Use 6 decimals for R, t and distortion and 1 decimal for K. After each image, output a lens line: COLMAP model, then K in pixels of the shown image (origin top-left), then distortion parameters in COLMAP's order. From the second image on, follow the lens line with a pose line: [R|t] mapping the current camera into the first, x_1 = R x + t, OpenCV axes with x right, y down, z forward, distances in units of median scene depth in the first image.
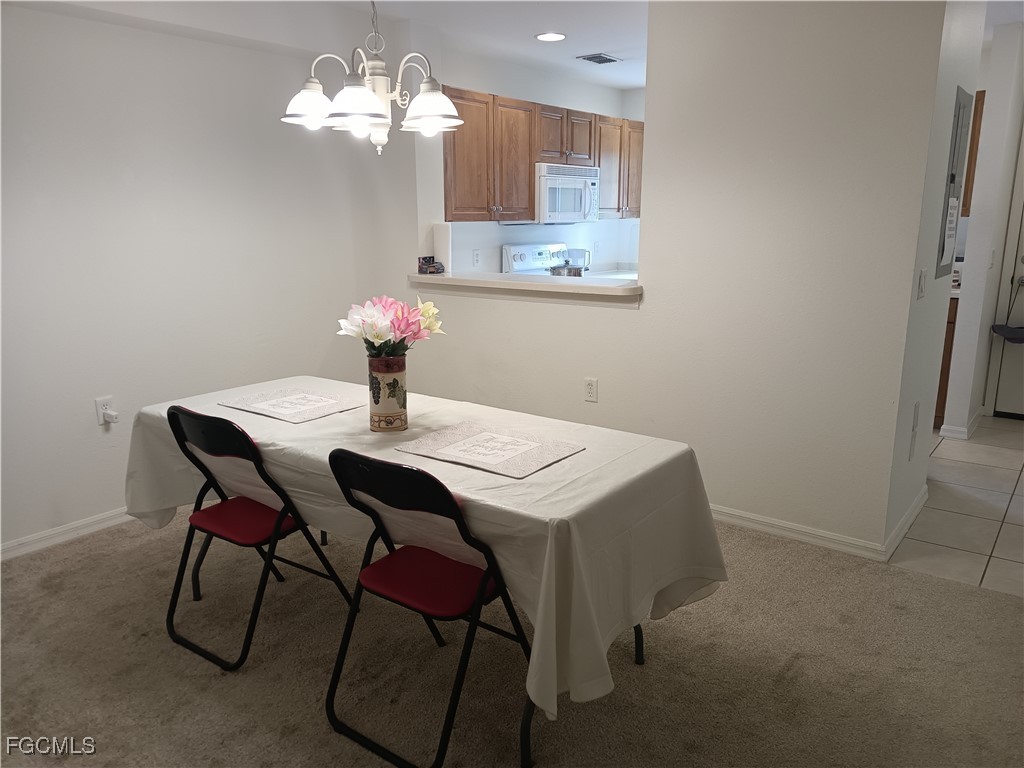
lens RADIAL K [[761.1, 0, 512.0], [0, 761.1, 384.0], [0, 0, 1]] dist [0.065640, -0.004903]
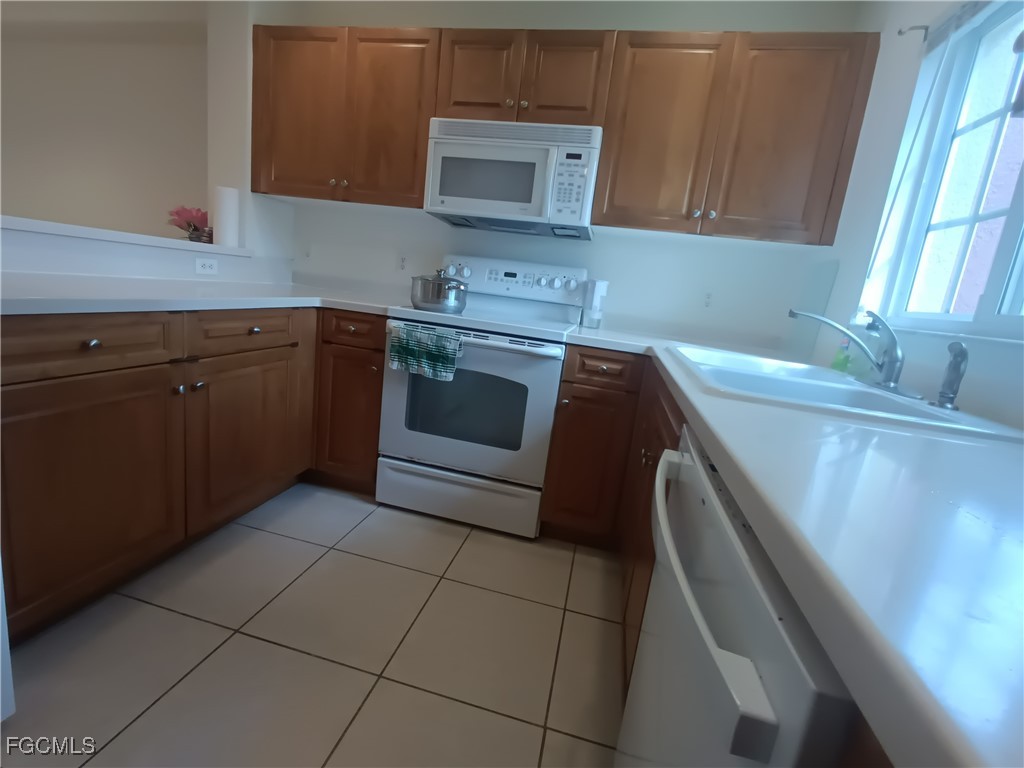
lens RADIAL K [[452.4, 0, 520.6], [0, 452.4, 374.7], [0, 0, 1]] dist [0.000468, -0.000056]
pose [[0.412229, 0.223673, -0.883197, 0.489294], [-0.317957, 0.943766, 0.090607, -0.148547], [0.853798, 0.243468, 0.460166, 0.993828]]
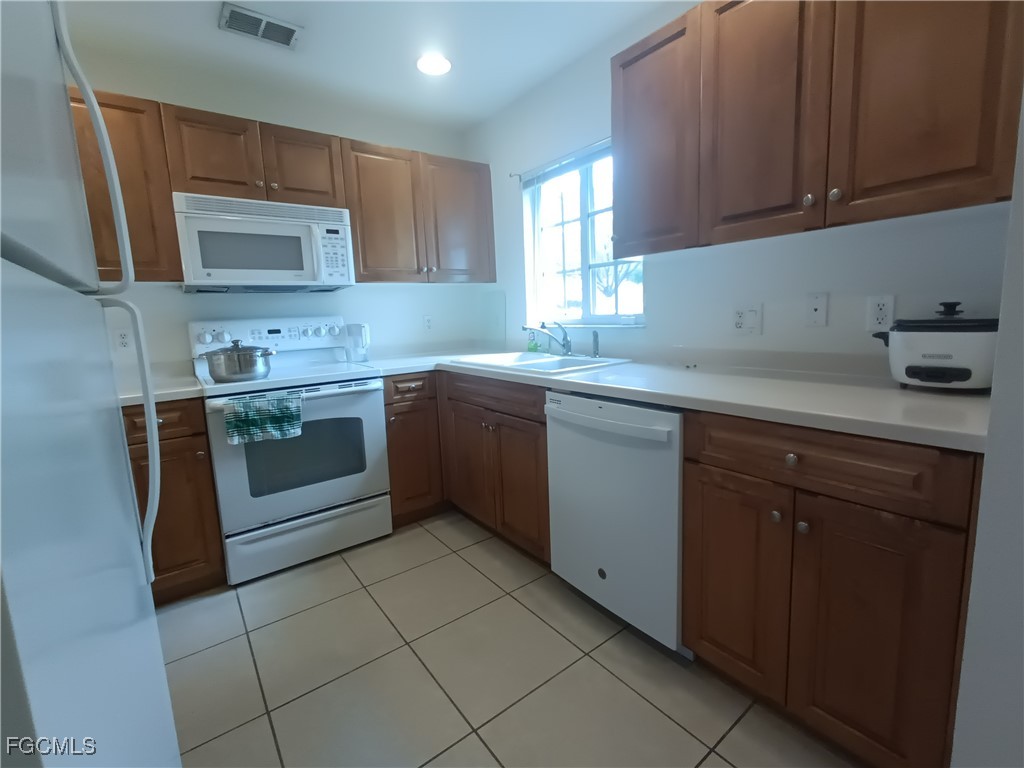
lens RADIAL K [[452.4, 0, 520.6], [0, 452.4, 374.7], [0, 0, 1]] dist [0.000468, -0.000056]
pose [[0.962309, -0.000081, -0.271957, 0.448383], [-0.021181, 0.996940, -0.075246, -0.120214], [0.271131, 0.078170, 0.959363, 0.768792]]
